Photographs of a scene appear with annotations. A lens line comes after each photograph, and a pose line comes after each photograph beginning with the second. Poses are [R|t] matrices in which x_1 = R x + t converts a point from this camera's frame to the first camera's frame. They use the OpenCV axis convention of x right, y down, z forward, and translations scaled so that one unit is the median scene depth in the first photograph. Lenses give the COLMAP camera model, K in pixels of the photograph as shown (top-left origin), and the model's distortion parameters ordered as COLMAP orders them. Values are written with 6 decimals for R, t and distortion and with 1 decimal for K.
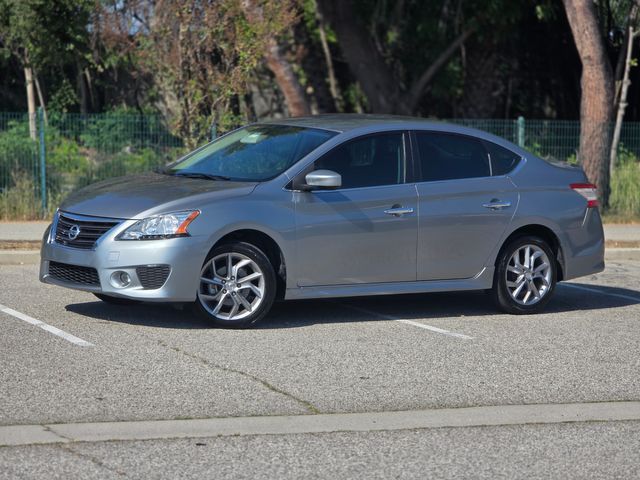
lens RADIAL K [[2124.2, 0, 320.0], [0, 2124.2, 240.0], [0, 0, 1]] dist [0.341157, -1.944773]
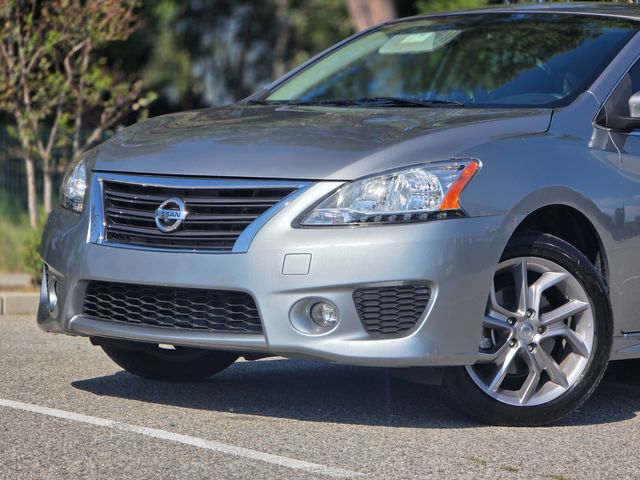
lens RADIAL K [[2124.2, 0, 320.0], [0, 2124.2, 240.0], [0, 0, 1]] dist [0.341157, -1.944773]
pose [[0.964735, -0.002930, 0.263206, -0.202772], [0.014049, 0.999086, -0.040373, 0.019982], [-0.262847, 0.042647, 0.963895, 0.571162]]
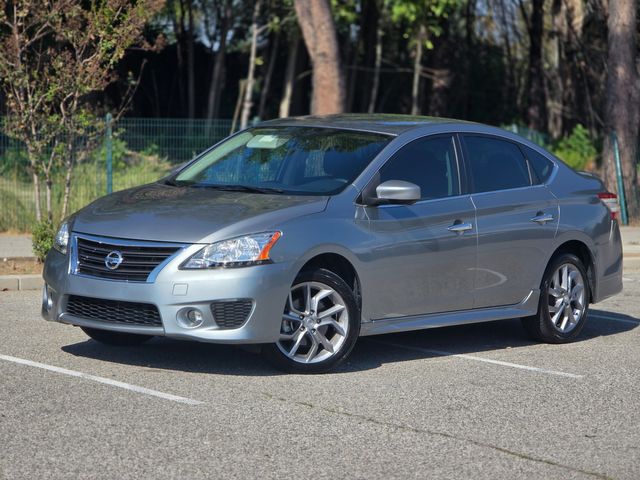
lens RADIAL K [[2124.2, 0, 320.0], [0, 2124.2, 240.0], [0, 0, 1]] dist [0.341157, -1.944773]
pose [[0.965471, -0.014952, 0.260082, -0.251499], [0.014851, 0.999887, 0.002350, -0.012115], [-0.260088, 0.001593, 0.965584, 0.200615]]
